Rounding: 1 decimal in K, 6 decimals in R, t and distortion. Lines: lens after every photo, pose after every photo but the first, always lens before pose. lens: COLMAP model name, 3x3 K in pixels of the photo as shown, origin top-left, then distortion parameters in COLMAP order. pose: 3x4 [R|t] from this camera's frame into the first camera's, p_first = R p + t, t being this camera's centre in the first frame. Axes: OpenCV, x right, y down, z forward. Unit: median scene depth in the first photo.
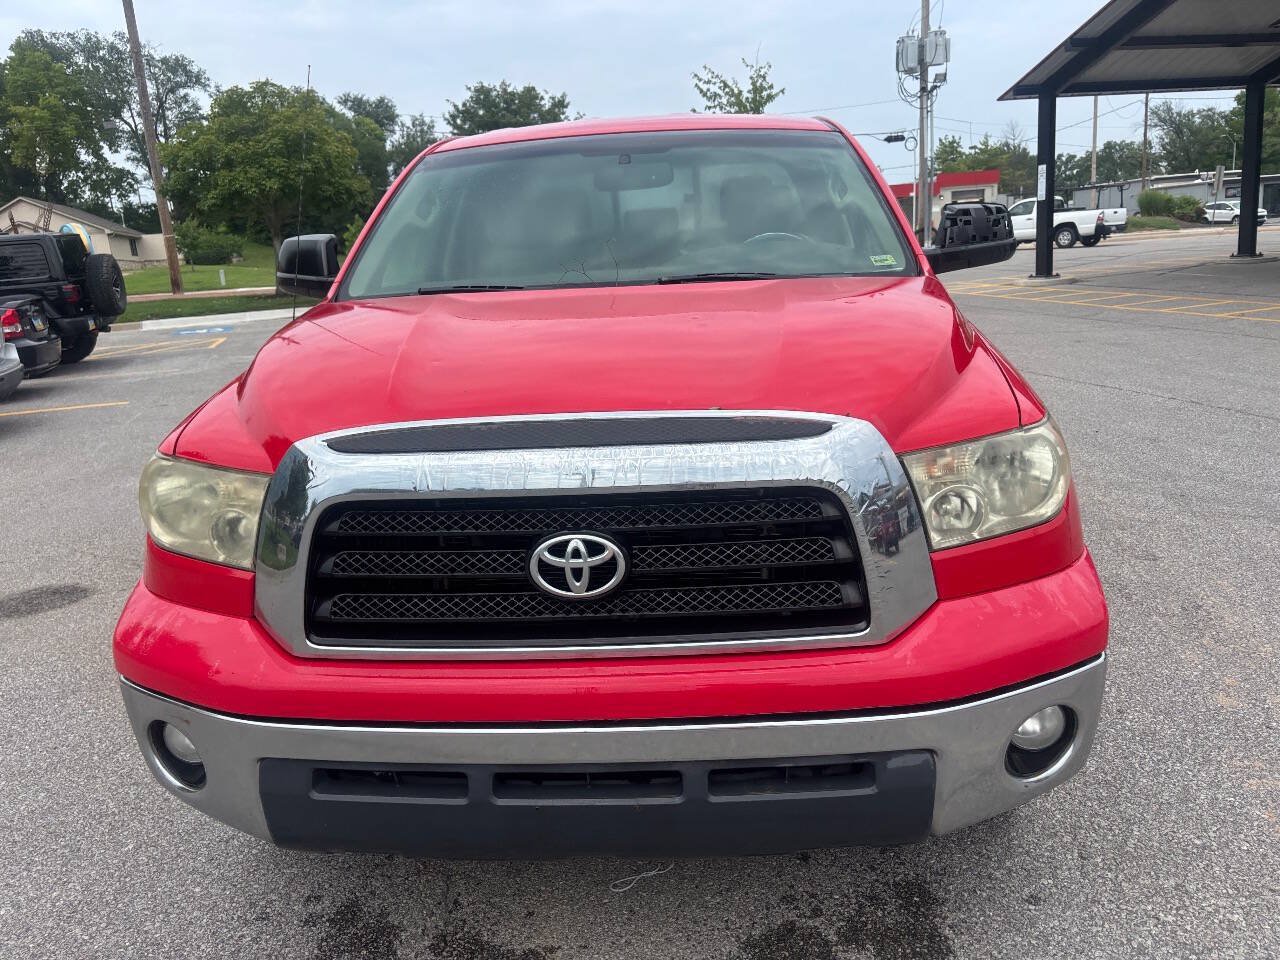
lens RADIAL K [[967.6, 0, 651.0], [0, 967.6, 488.1], [0, 0, 1]] dist [0.049395, -0.053319]
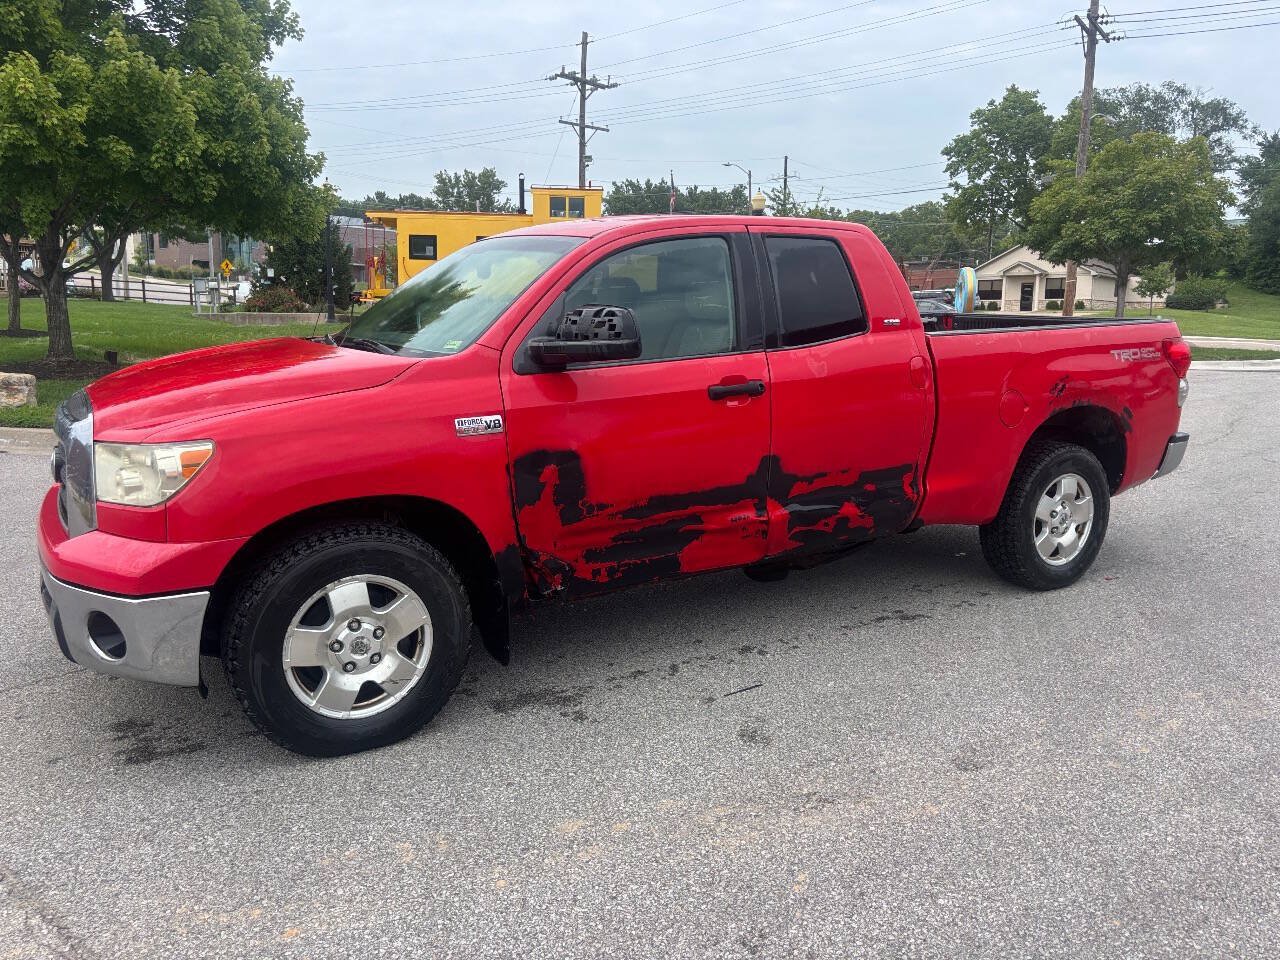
lens RADIAL K [[967.9, 0, 641.6], [0, 967.9, 473.2], [0, 0, 1]] dist [0.036813, -0.034671]
pose [[0.562517, 0.203715, -0.801296, 0.138778], [-0.245478, 0.966618, 0.073417, -0.021796], [0.789503, 0.155402, 0.593746, 0.044893]]
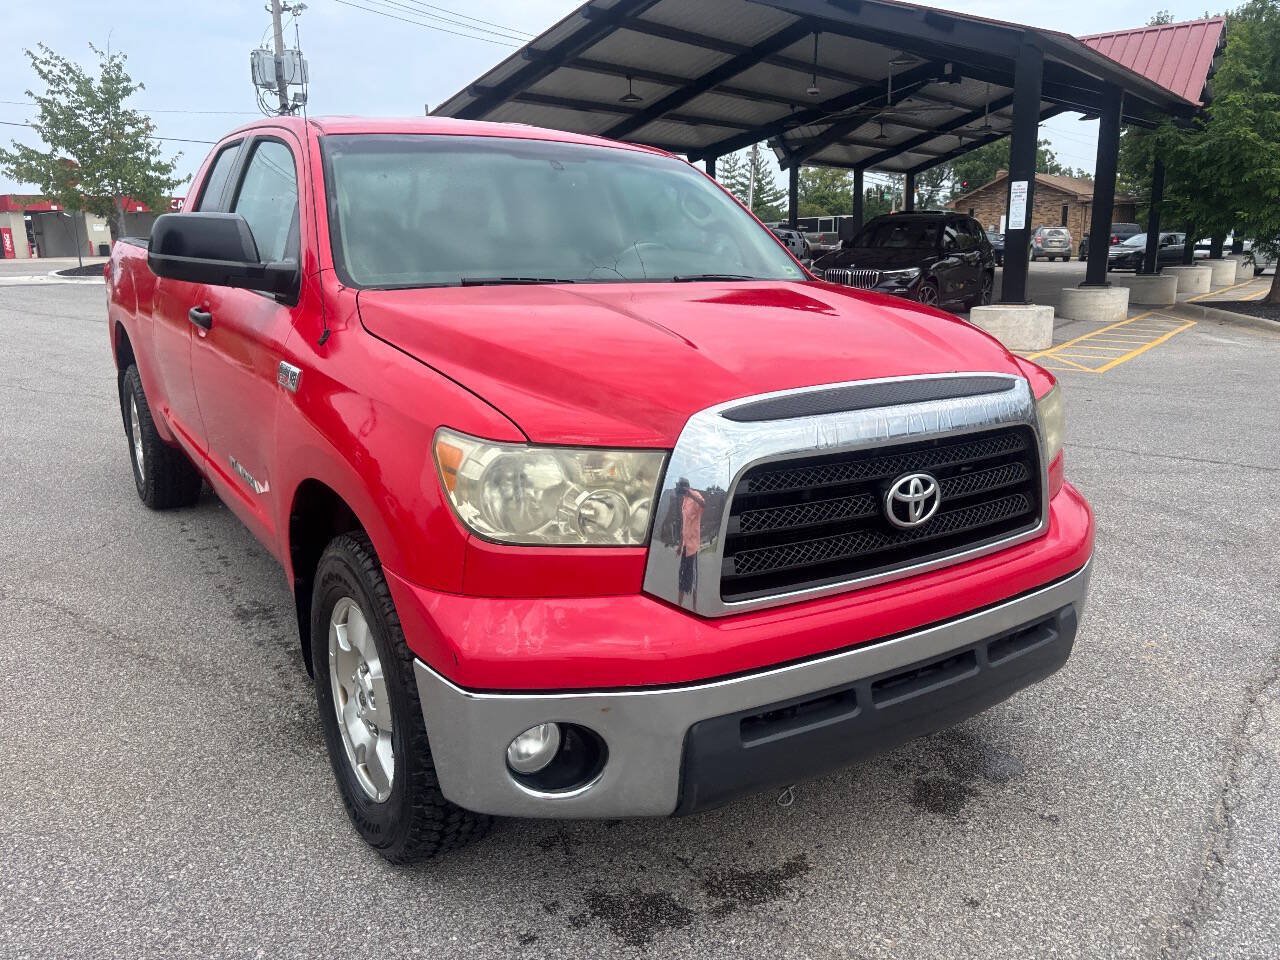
lens RADIAL K [[967.6, 0, 650.5], [0, 967.6, 467.7], [0, 0, 1]] dist [0.049395, -0.053319]
pose [[0.794988, -0.081498, 0.601126, -0.065239], [0.105489, 0.994409, -0.004691, 0.000557], [-0.597383, 0.067142, 0.799140, 0.012111]]
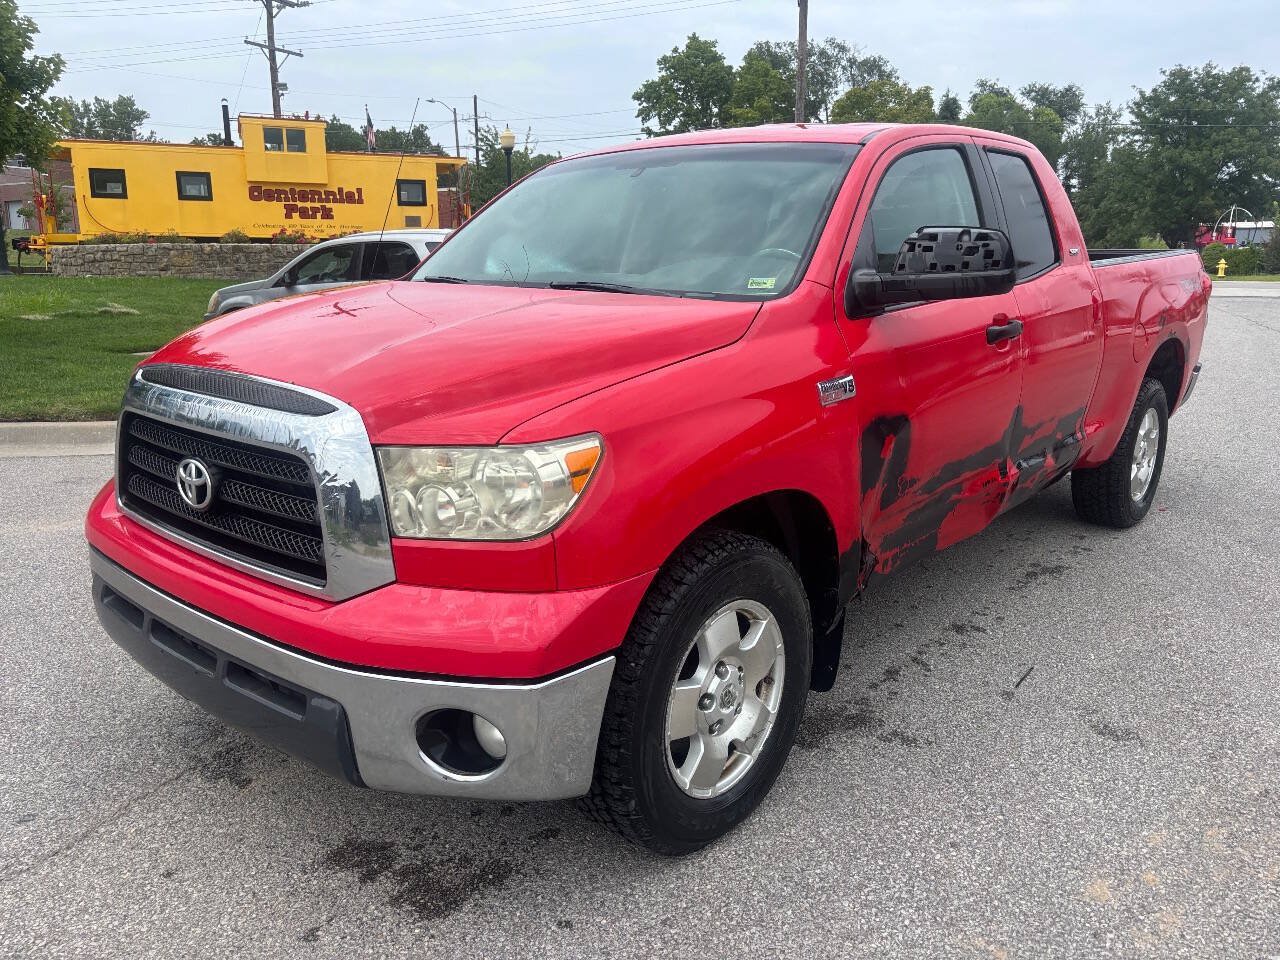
lens RADIAL K [[967.6, 0, 638.1], [0, 967.6, 484.6], [0, 0, 1]] dist [0.049395, -0.053319]
pose [[0.789849, 0.197136, -0.580755, 0.071340], [-0.194864, 0.978530, 0.067137, -0.007689], [0.581521, 0.060140, 0.811305, 0.015650]]
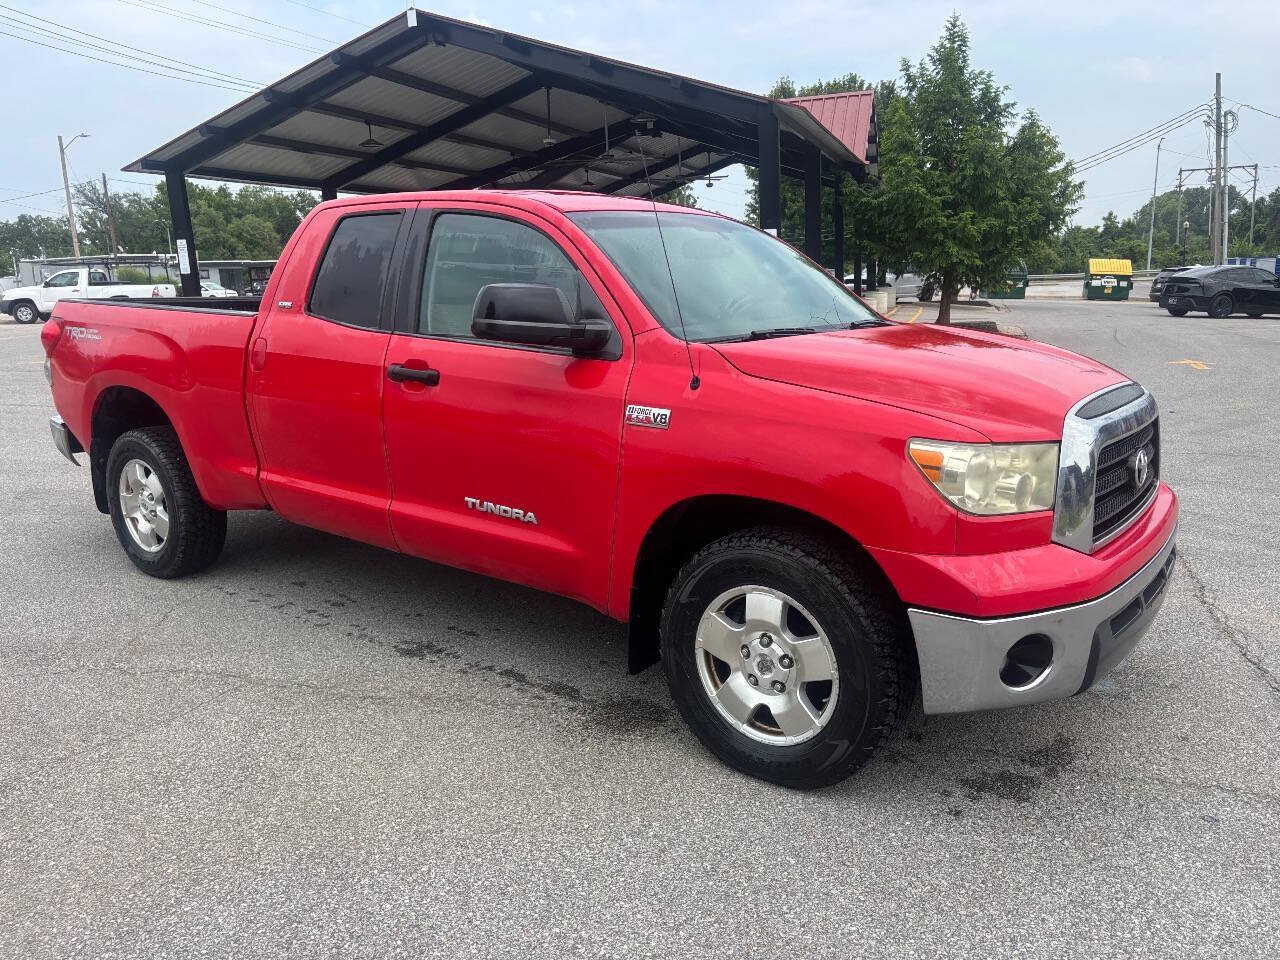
lens RADIAL K [[967.6, 0, 649.3], [0, 967.6, 471.8], [0, 0, 1]] dist [0.049395, -0.053319]
pose [[0.551002, -0.117841, 0.826142, -0.128105], [0.193117, 0.981112, 0.011145, -0.006955], [-0.811851, 0.153401, 0.563352, 0.043469]]
